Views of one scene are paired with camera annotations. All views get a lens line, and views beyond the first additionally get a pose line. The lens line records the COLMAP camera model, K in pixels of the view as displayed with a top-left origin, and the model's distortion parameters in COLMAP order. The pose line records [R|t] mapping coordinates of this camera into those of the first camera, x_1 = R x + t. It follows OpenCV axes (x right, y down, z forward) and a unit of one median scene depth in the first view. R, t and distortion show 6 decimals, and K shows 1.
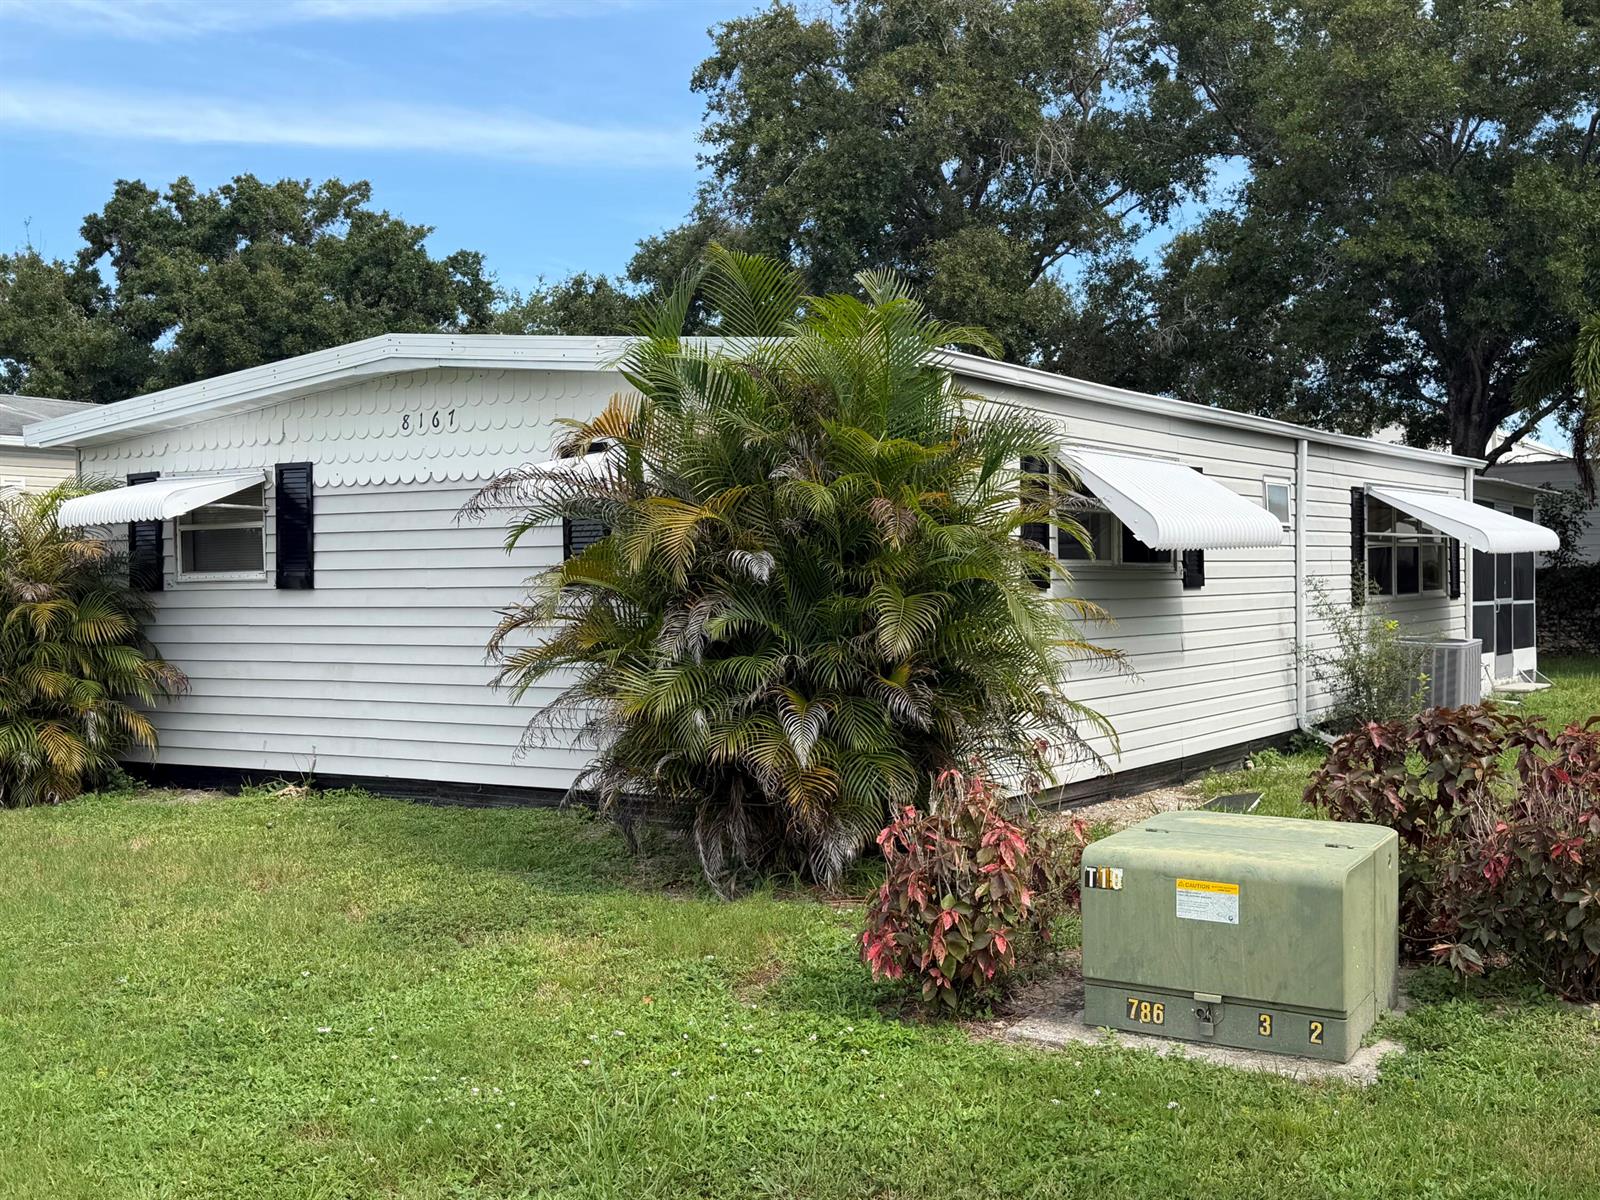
lens RADIAL K [[1773.2, 0, 800.0], [0, 1773.2, 600.0], [0, 0, 1]] dist [0.209472, -0.462881]
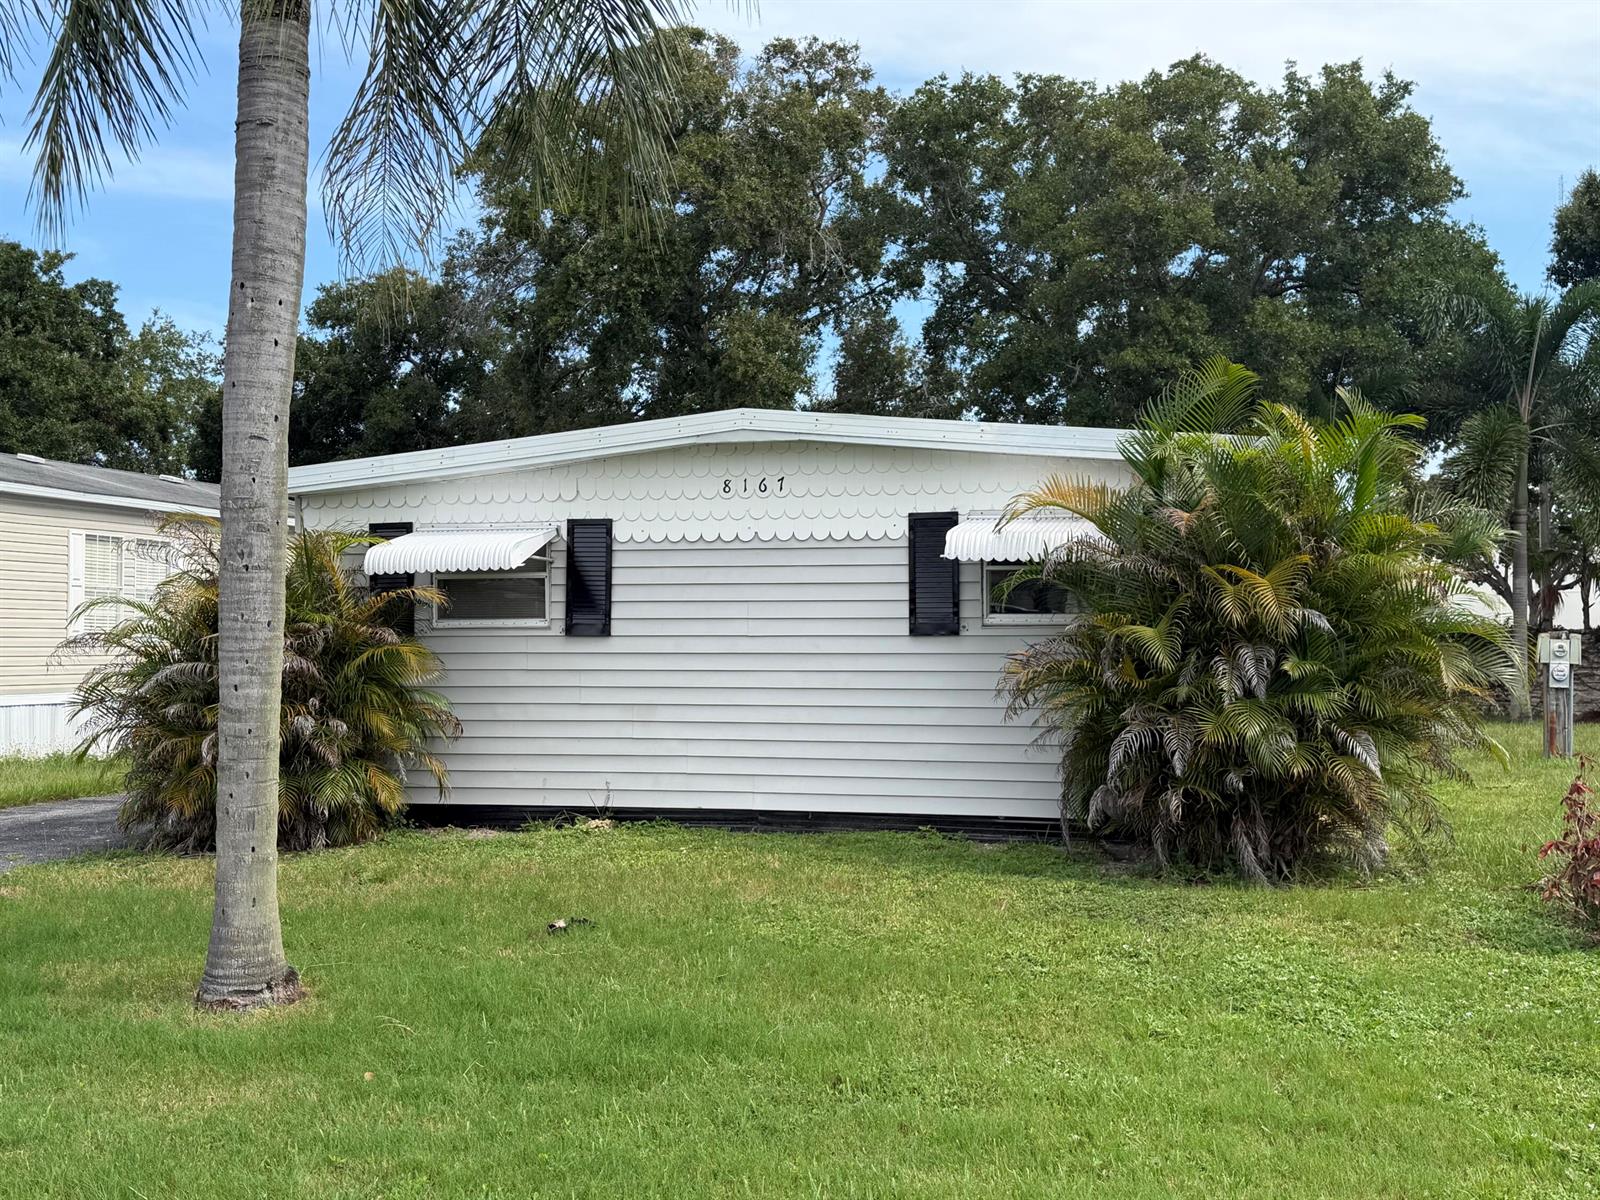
lens RADIAL K [[1773.2, 0, 800.0], [0, 1773.2, 600.0], [0, 0, 1]] dist [0.209472, -0.462881]
pose [[0.945146, 0.017028, 0.326205, -0.505391], [-0.006819, 0.999451, -0.032413, 0.006059], [-0.326578, 0.028411, 0.944743, -0.047970]]
